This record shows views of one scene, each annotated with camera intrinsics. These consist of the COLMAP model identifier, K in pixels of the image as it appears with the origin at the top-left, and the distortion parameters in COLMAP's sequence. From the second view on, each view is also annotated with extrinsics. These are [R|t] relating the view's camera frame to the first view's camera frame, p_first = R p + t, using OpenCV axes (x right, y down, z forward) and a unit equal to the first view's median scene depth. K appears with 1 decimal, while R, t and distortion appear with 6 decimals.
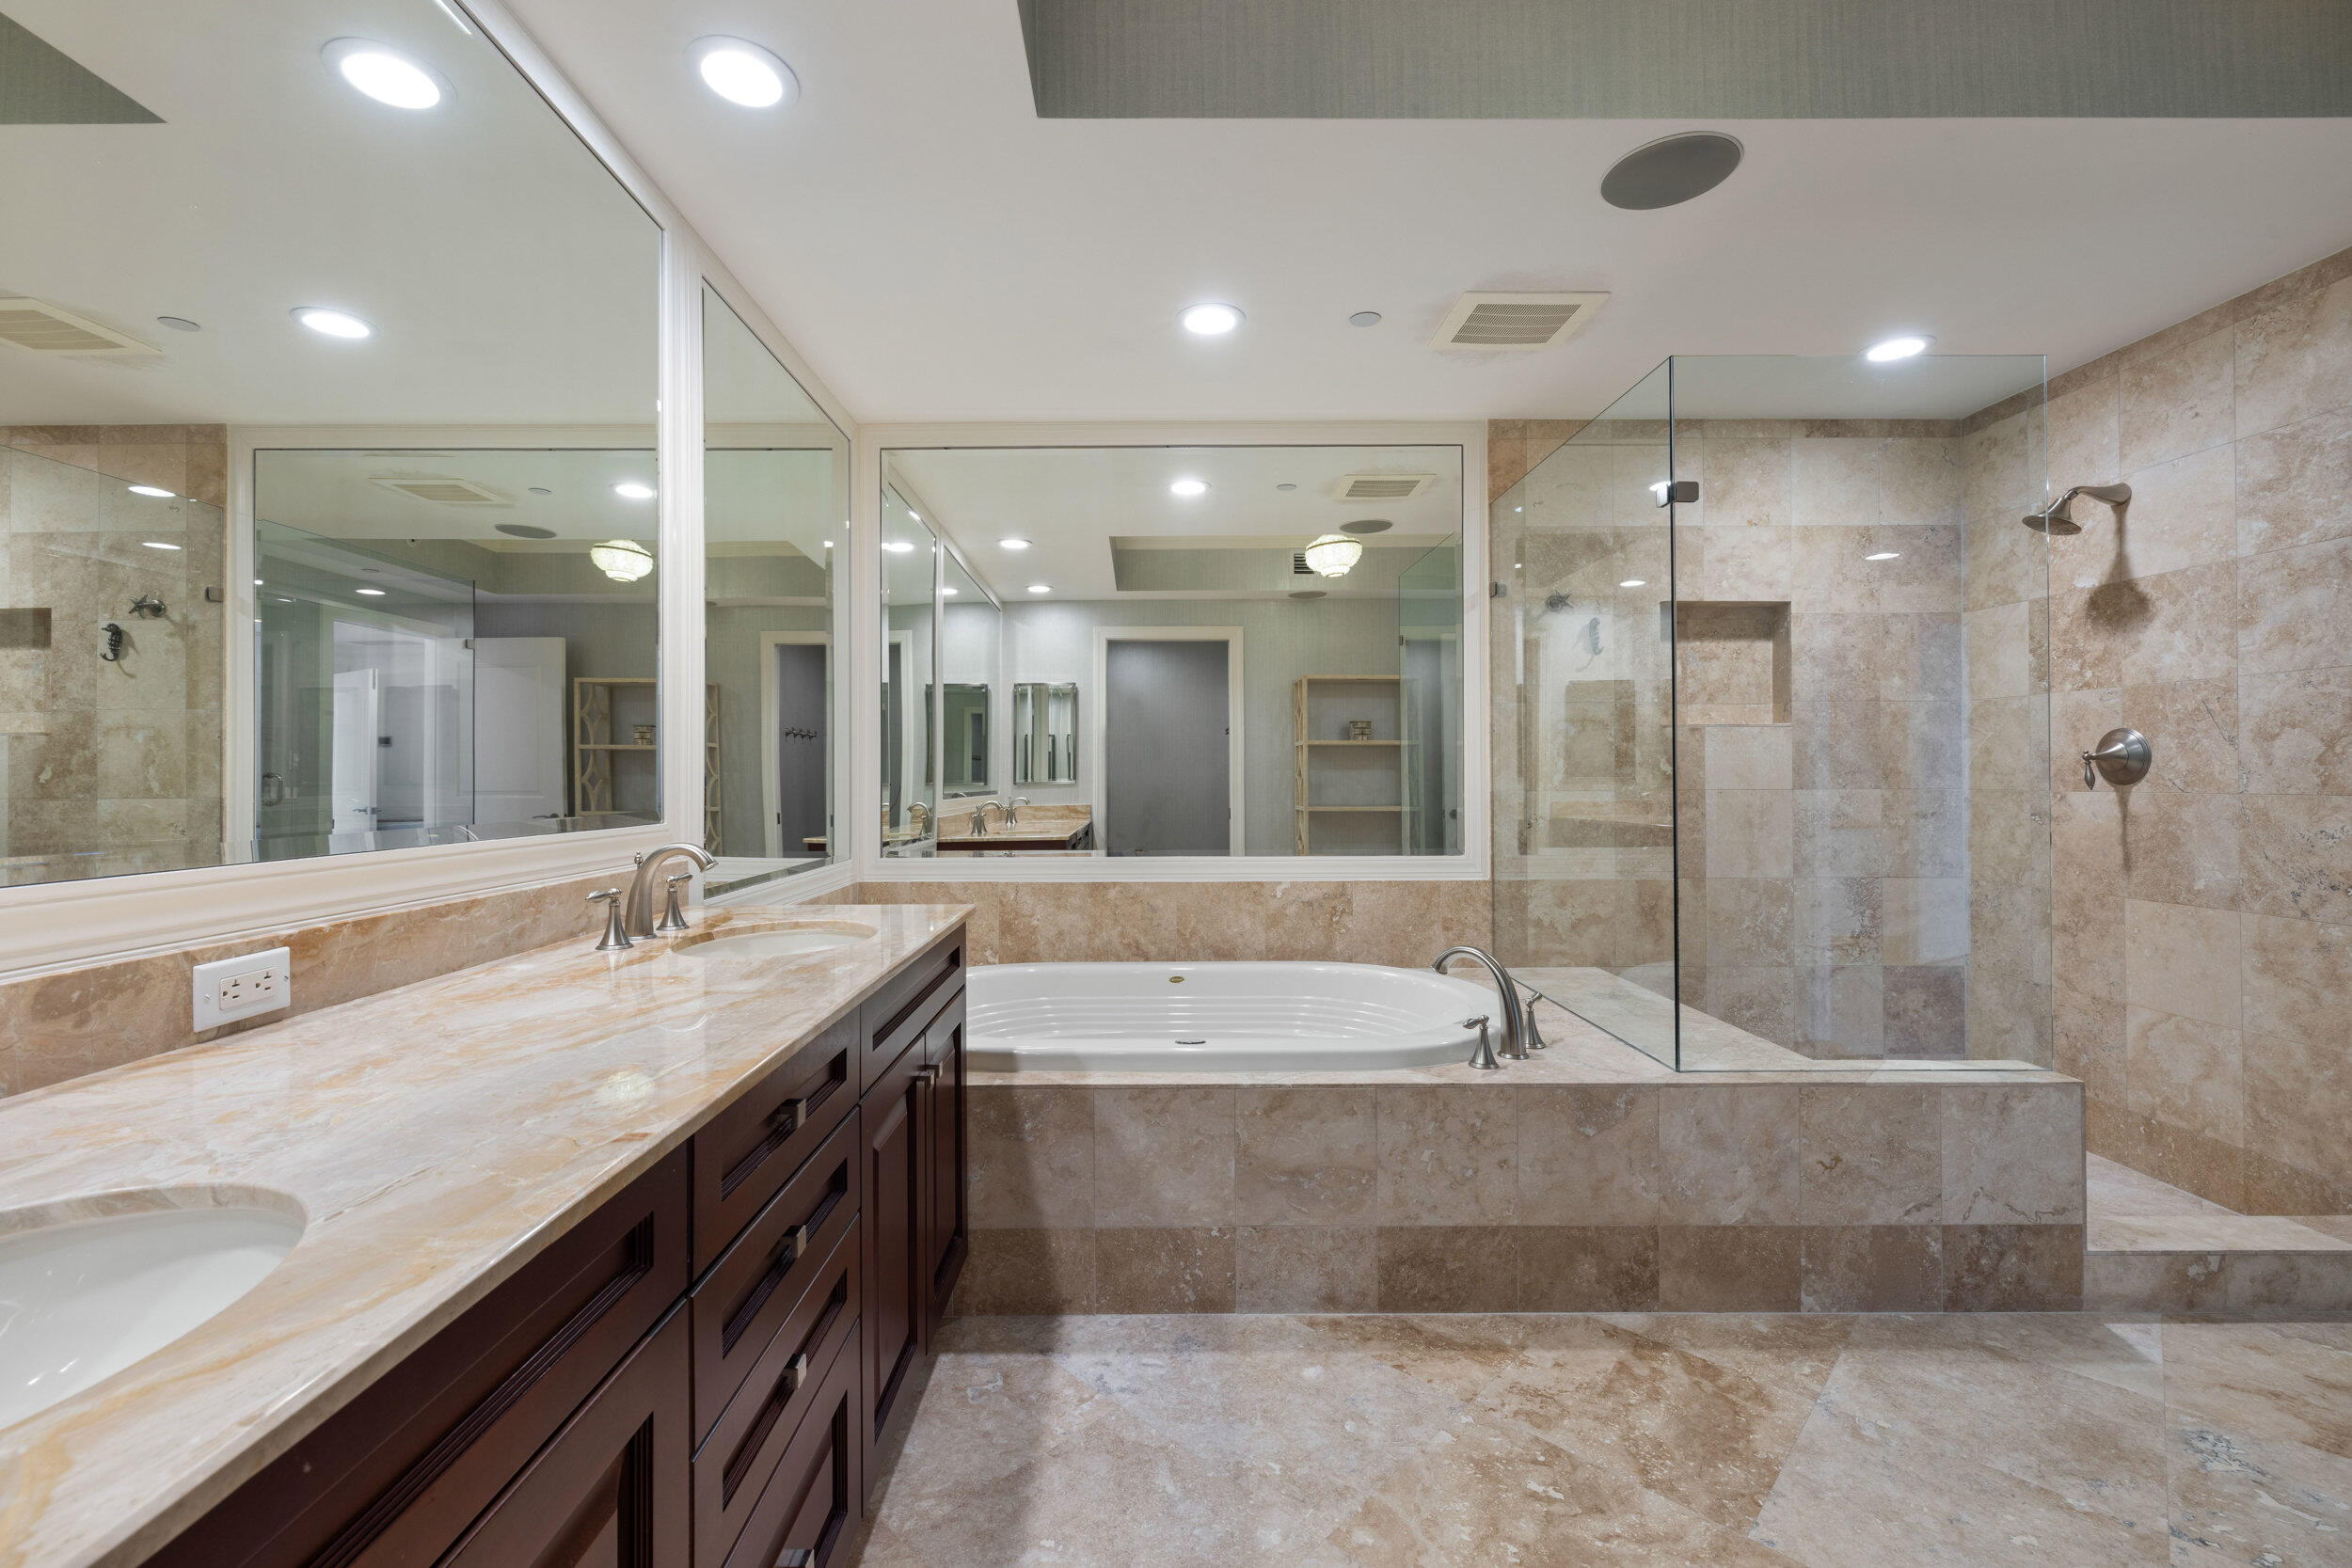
lens RADIAL K [[993.8, 0, 1167.8], [0, 993.8, 785.1], [0, 0, 1]] dist [0.003110, -0.000015]
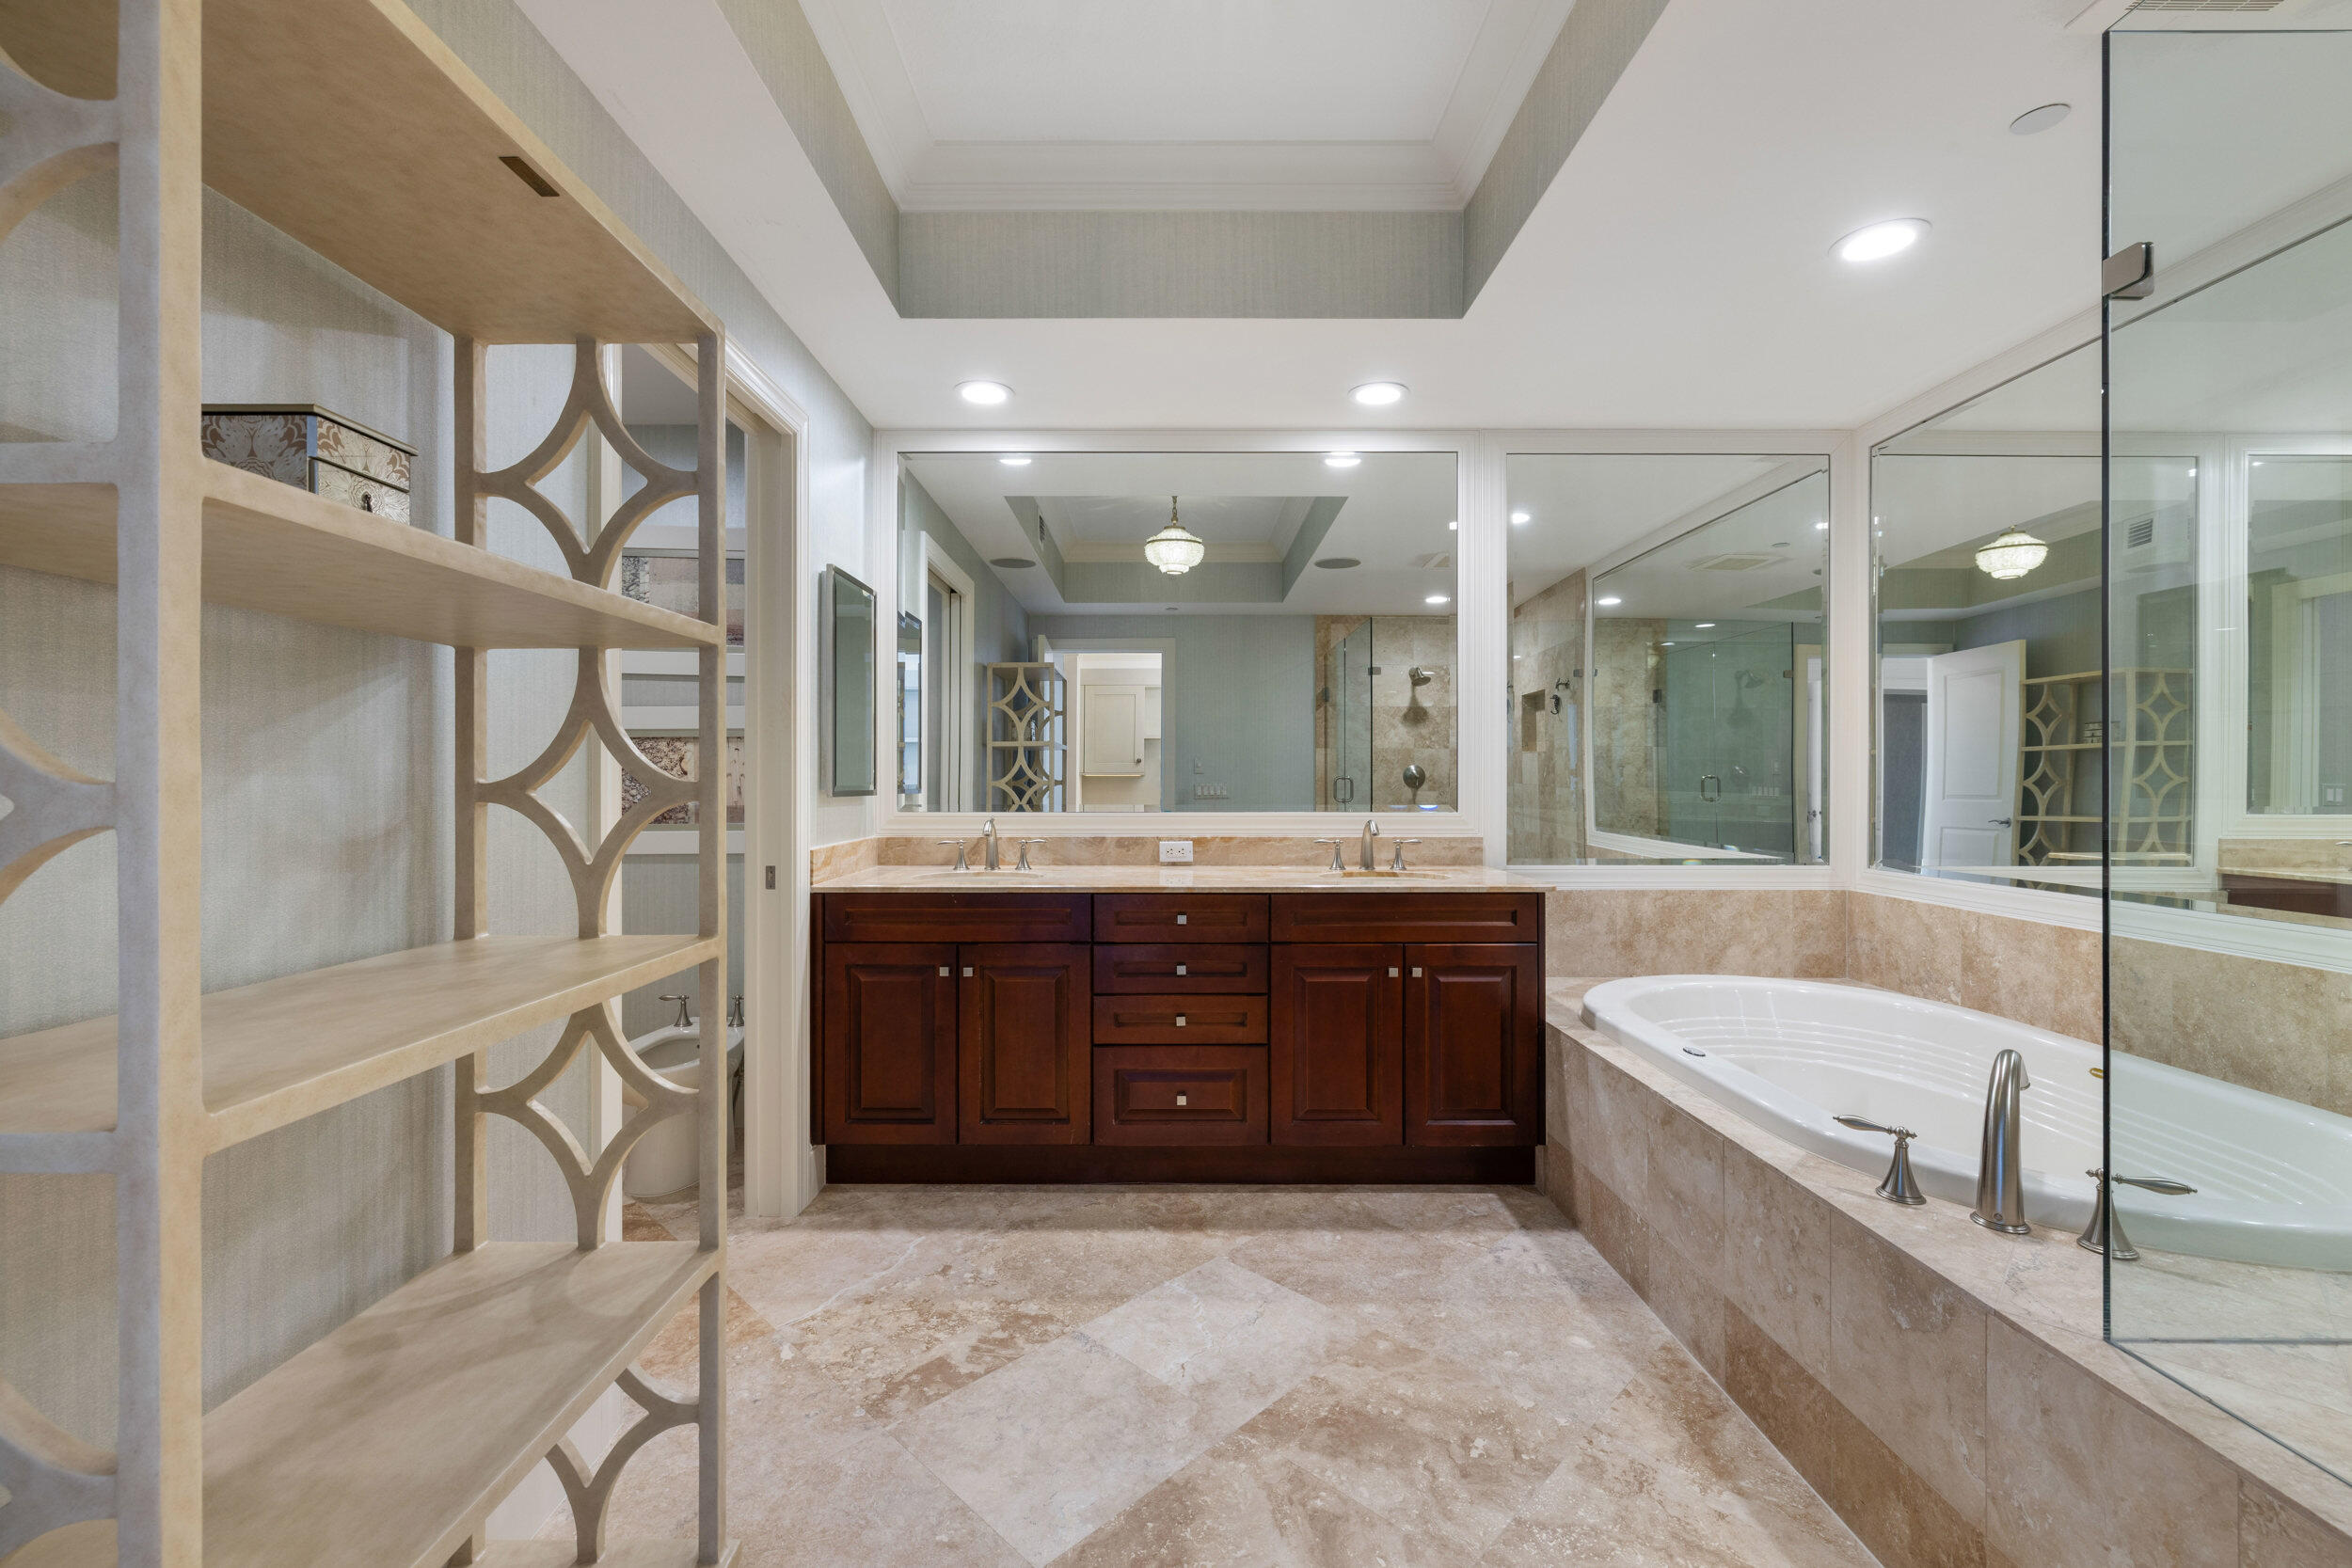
lens RADIAL K [[993.8, 0, 1169.7], [0, 993.8, 775.0], [0, 0, 1]] dist [0.003110, -0.000015]
pose [[-0.000228, 0.003427, -0.999994, 1.168844], [-0.010201, 0.999942, 0.003430, -0.026132], [0.999948, 0.010202, -0.000193, 0.518583]]
